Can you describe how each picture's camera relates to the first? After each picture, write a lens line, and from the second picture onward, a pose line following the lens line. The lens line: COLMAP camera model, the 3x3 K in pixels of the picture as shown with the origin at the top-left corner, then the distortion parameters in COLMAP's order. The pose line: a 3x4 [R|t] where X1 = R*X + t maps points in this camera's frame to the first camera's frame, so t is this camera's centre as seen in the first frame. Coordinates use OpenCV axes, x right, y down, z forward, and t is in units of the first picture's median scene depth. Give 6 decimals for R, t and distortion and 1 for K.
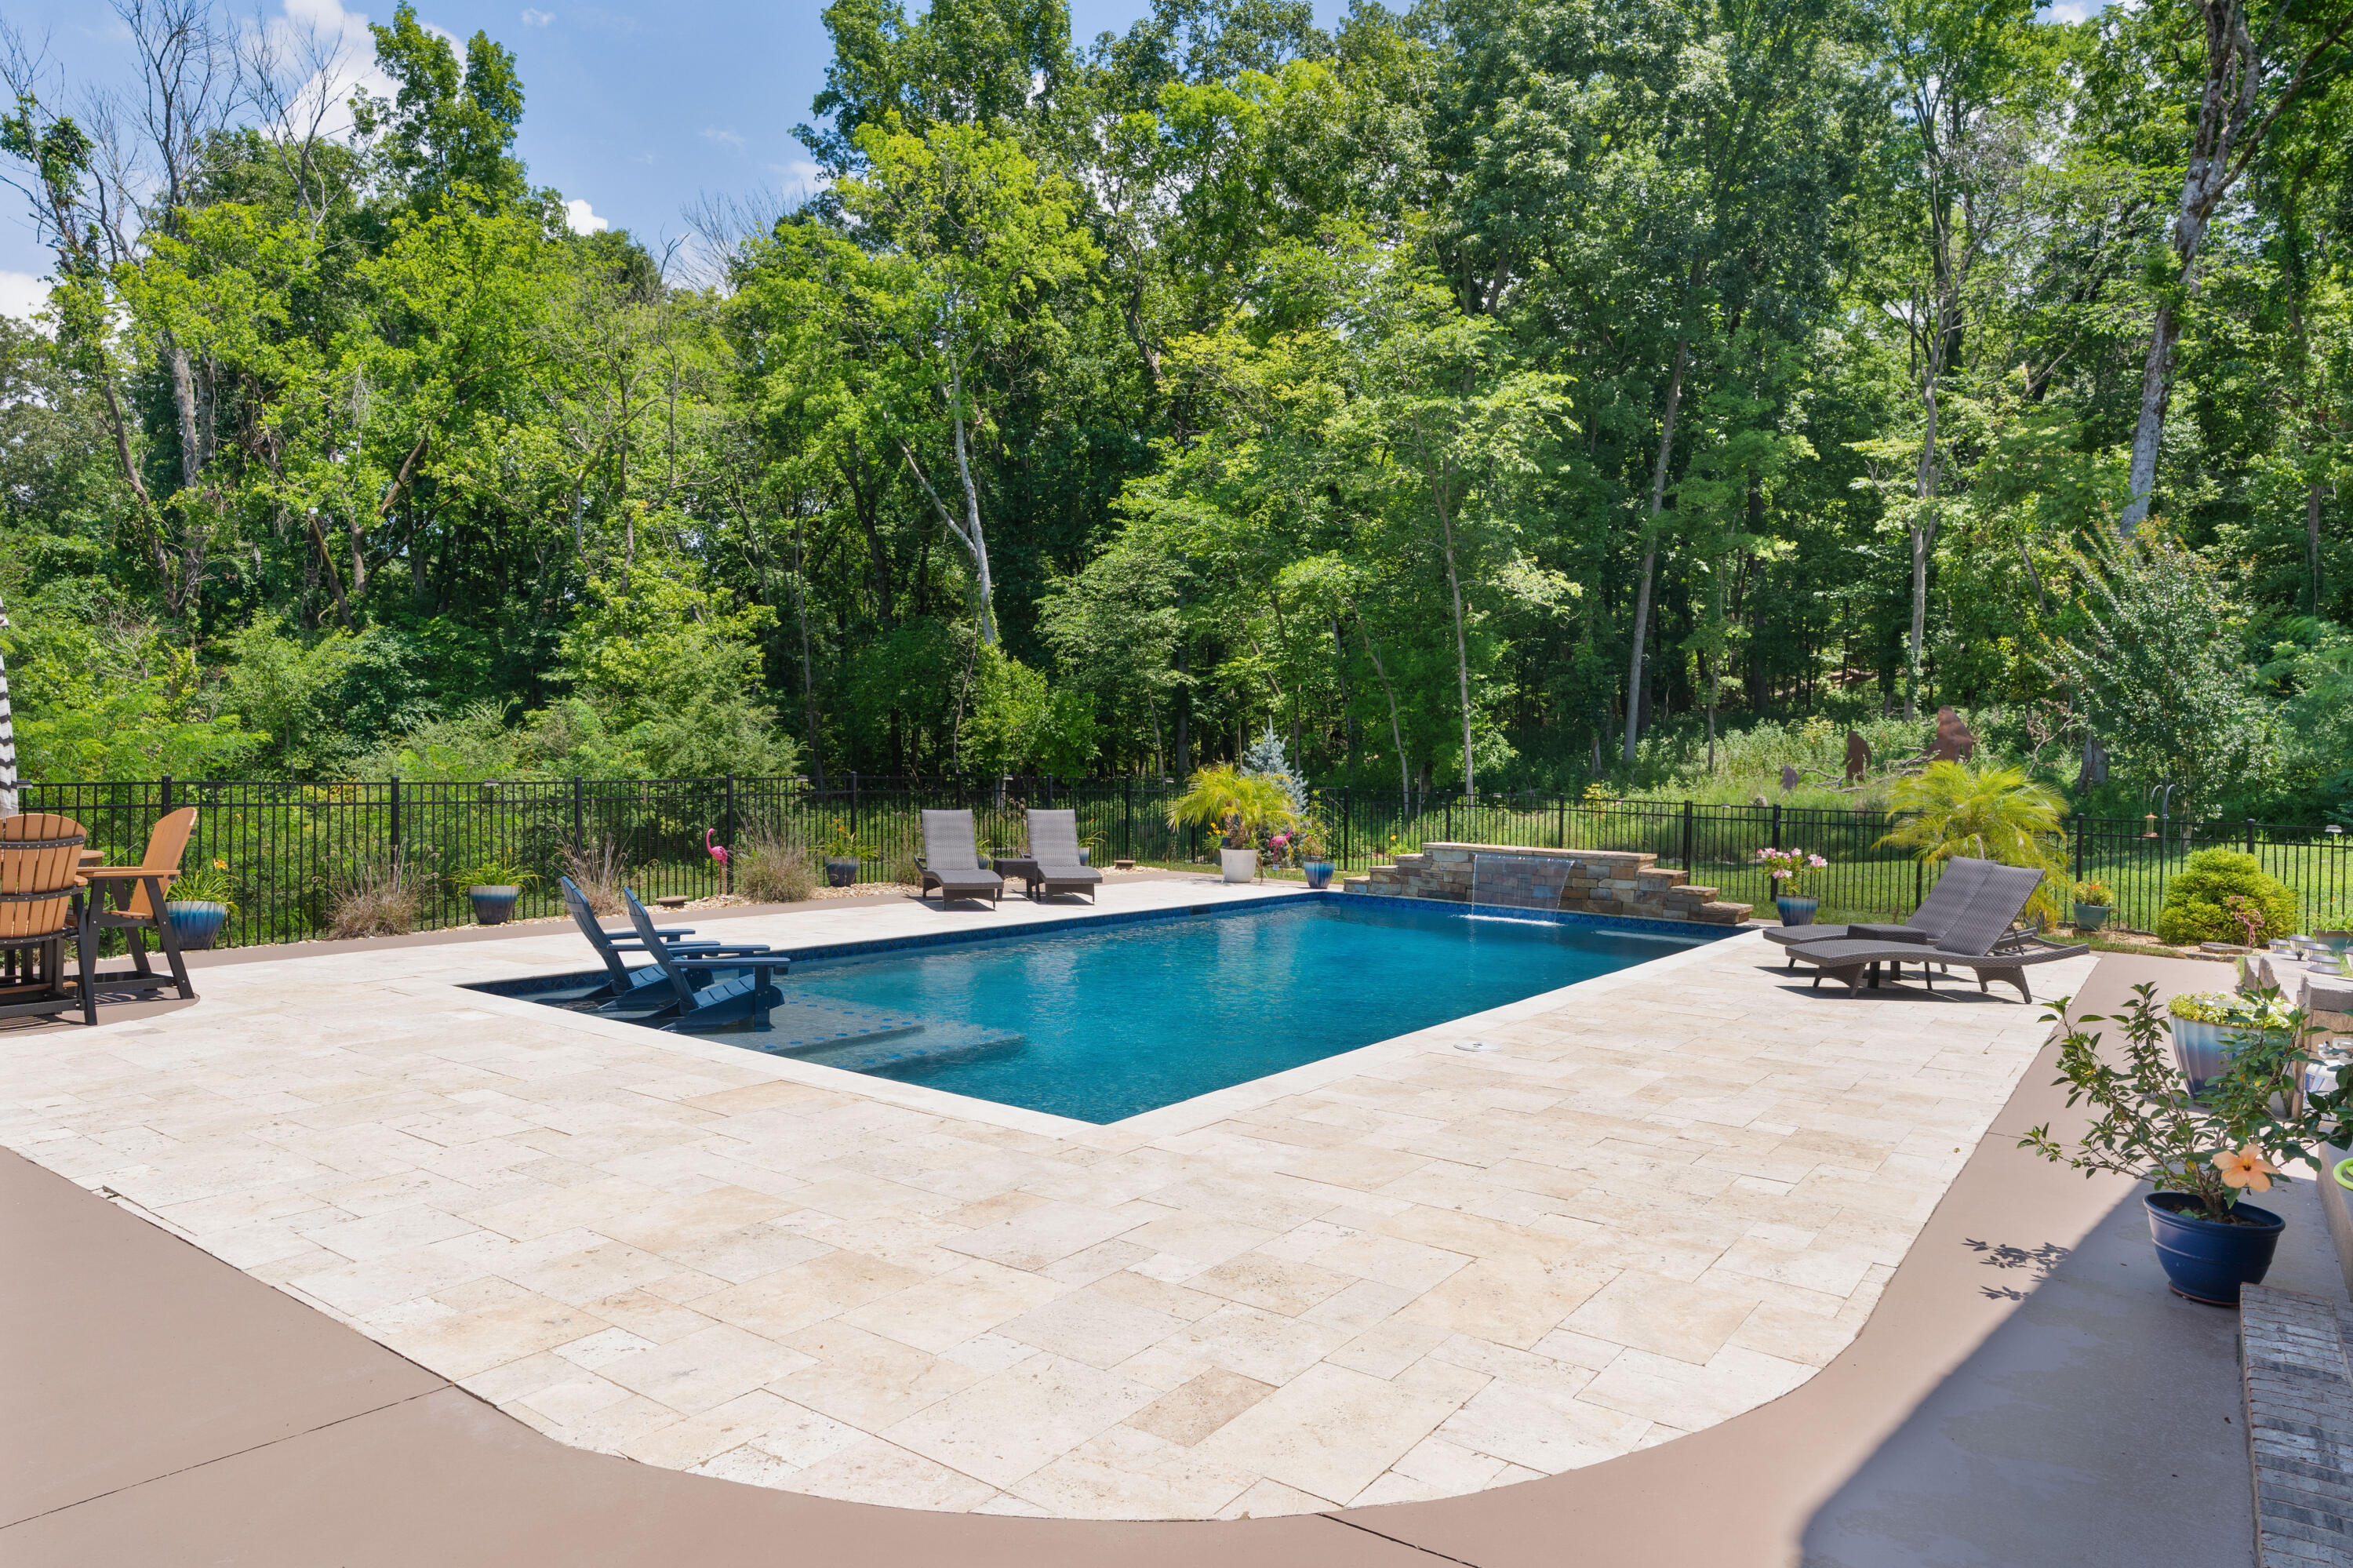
lens RADIAL K [[1460.6, 0, 1170.1], [0, 1460.6, 784.6], [0, 0, 1]] dist [0.001715, 0.001267]
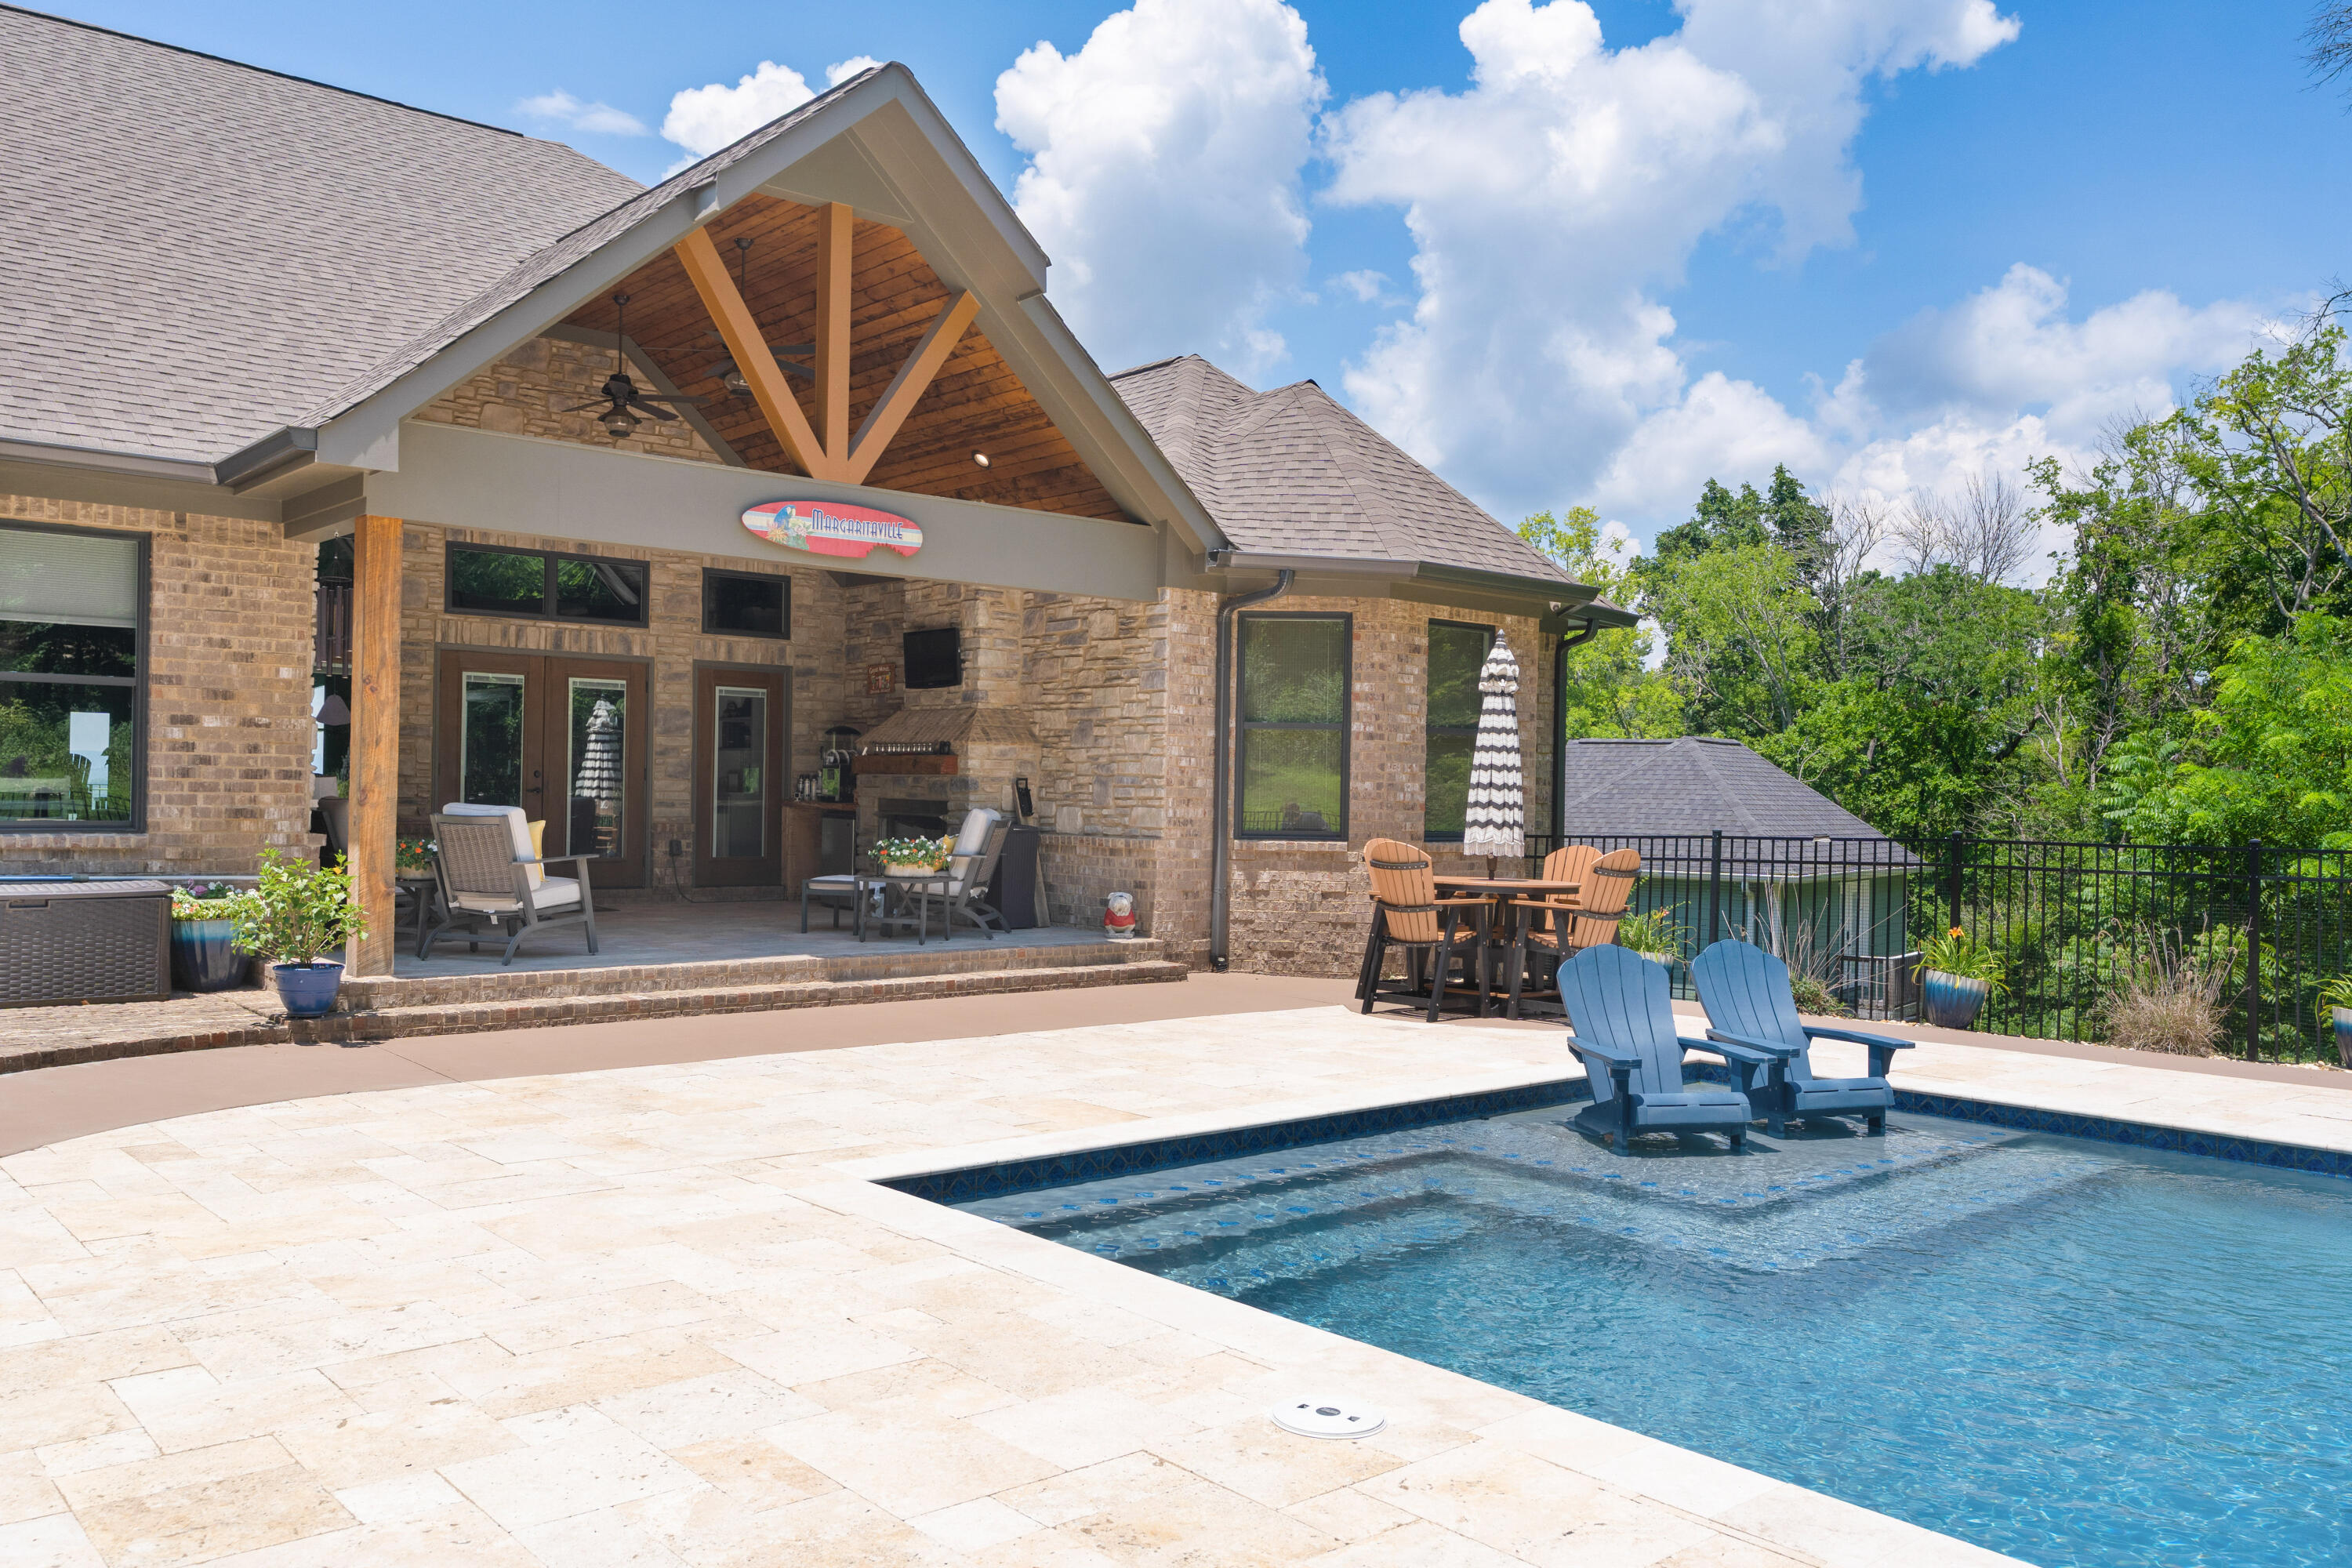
lens RADIAL K [[1820.7, 0, 1170.1], [0, 1820.7, 793.4], [0, 0, 1]] dist [0.004848, 0.002910]
pose [[-0.239703, -0.033963, -0.970252, 1.170015], [-0.039780, 0.998892, -0.025138, 0.036168], [0.970031, 0.032571, -0.240788, 1.762609]]
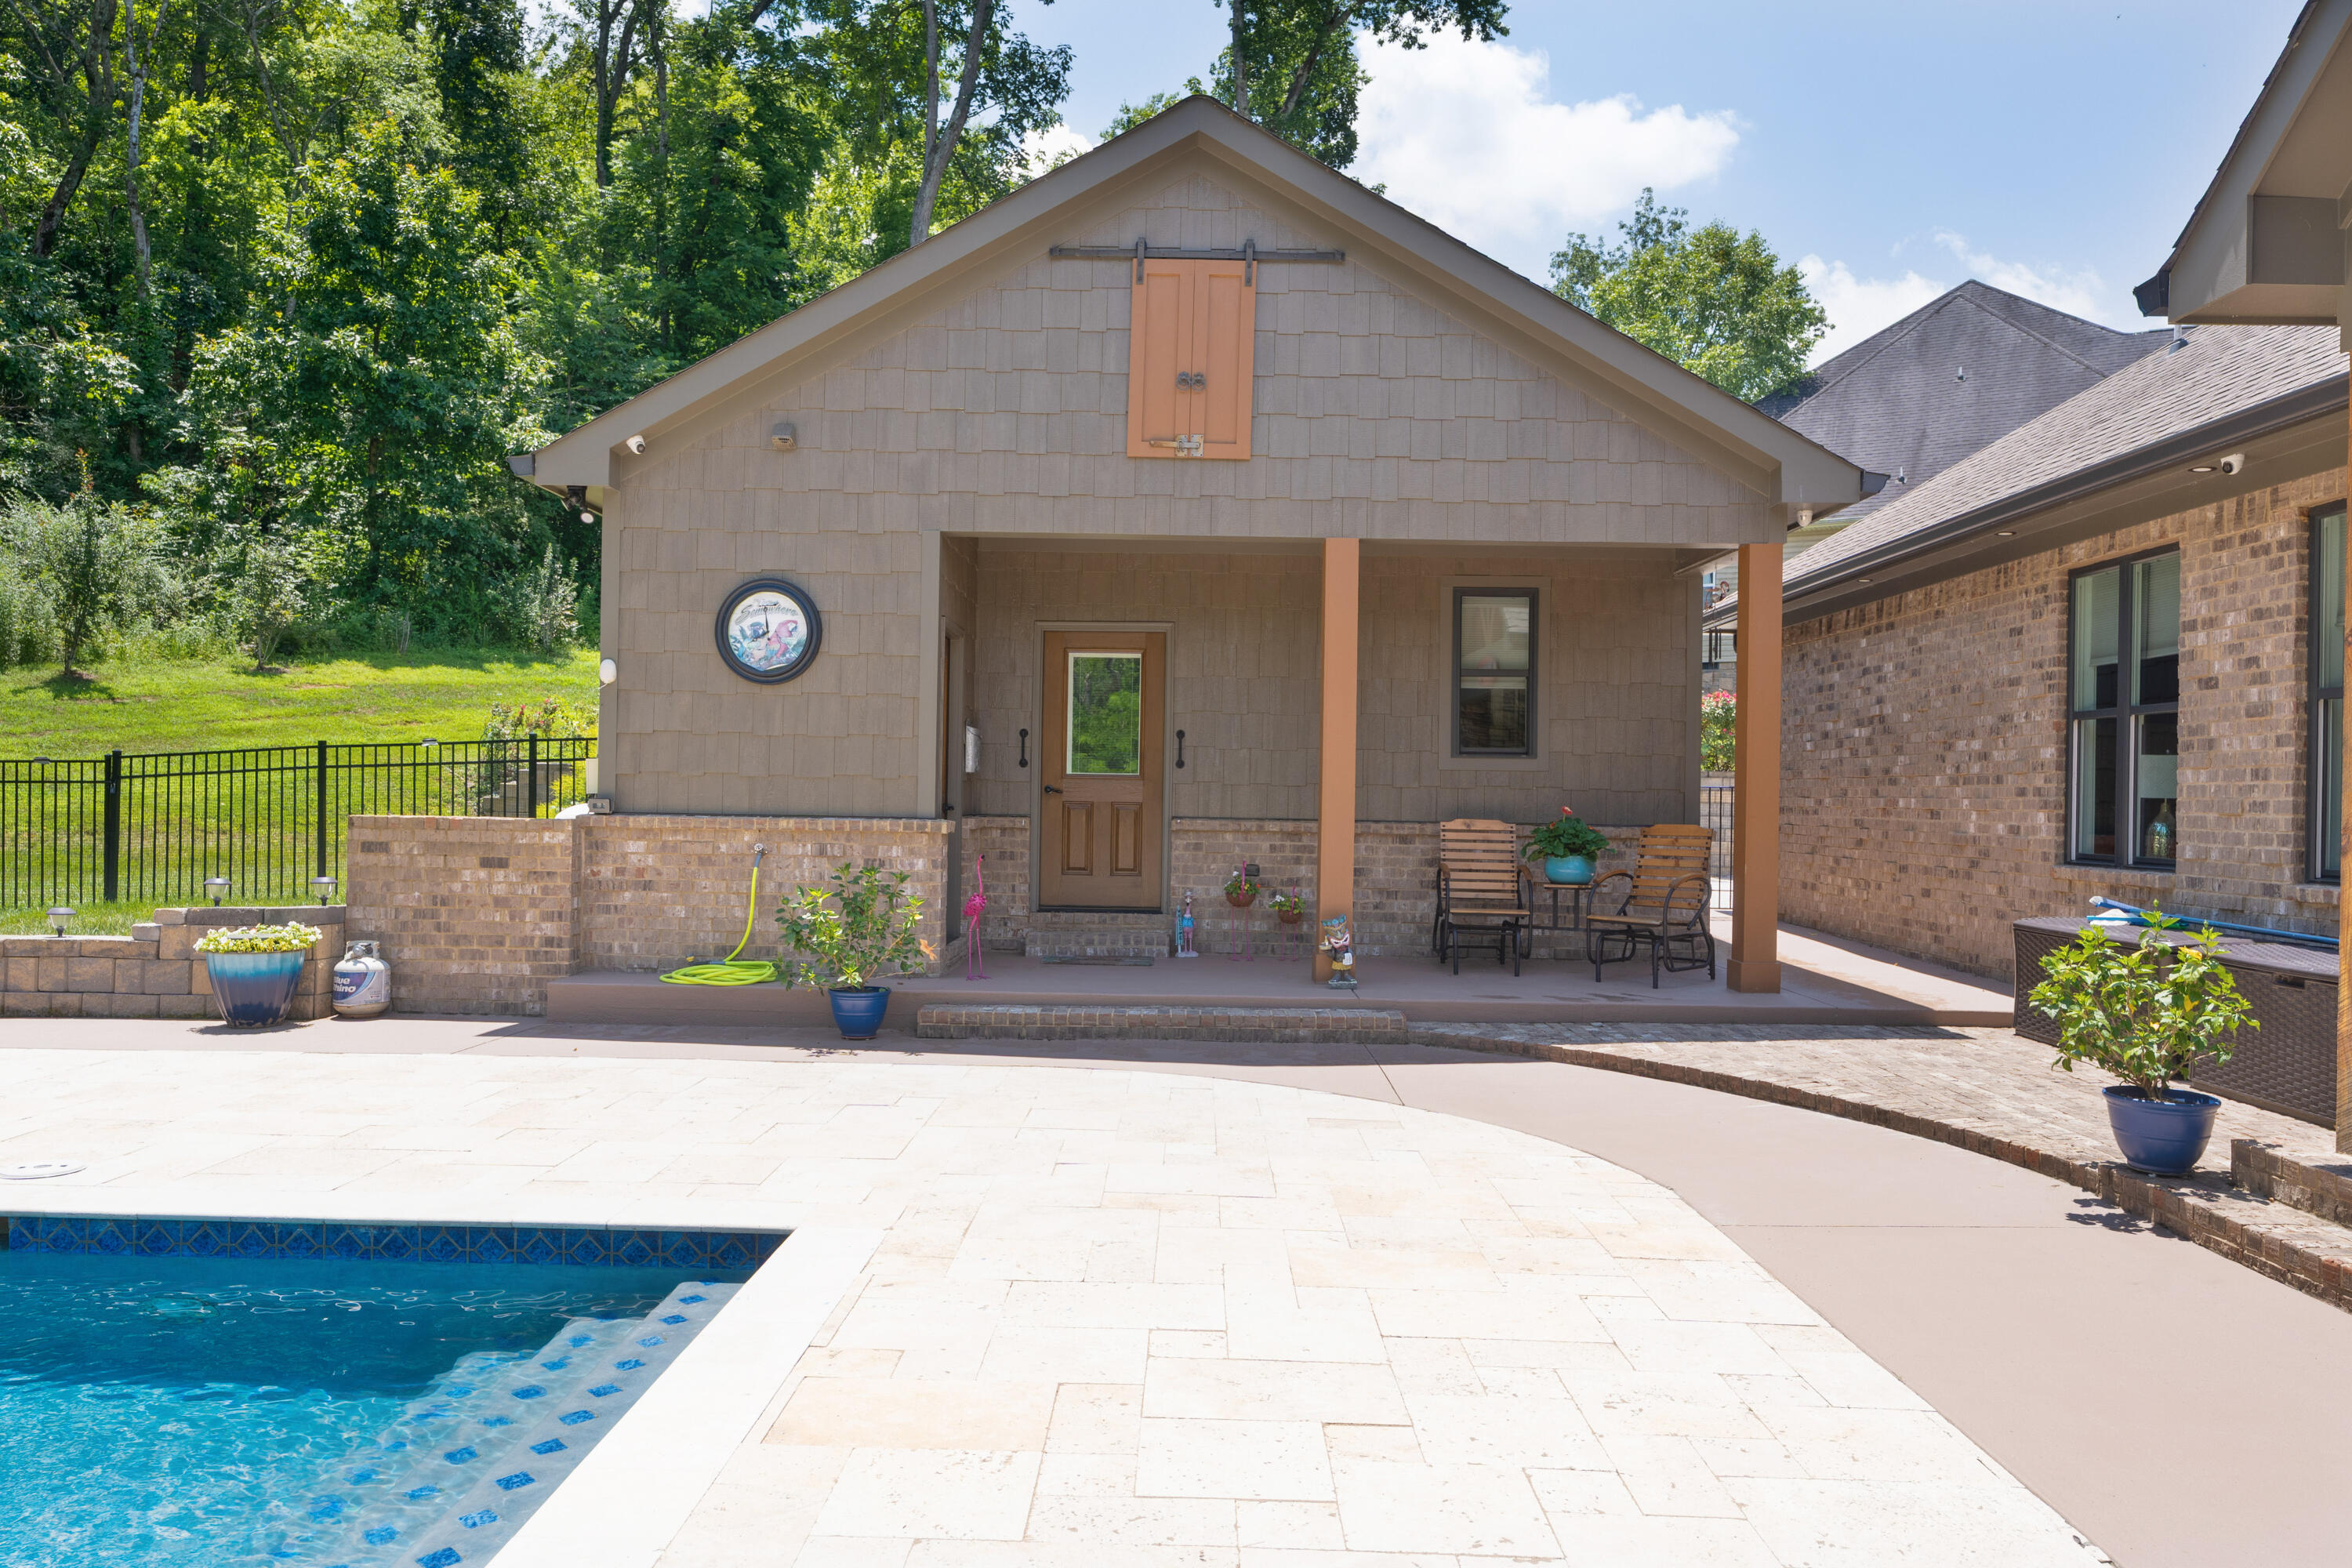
lens RADIAL K [[1610.6, 0, 1151.4], [0, 1610.6, 797.4], [0, 0, 1]] dist [0.004394, 0.002948]
pose [[-0.550288, -0.039629, 0.834034, -1.029179], [-0.020364, 0.999213, 0.034042, -0.022212], [-0.834727, 0.001749, -0.550662, 1.623377]]
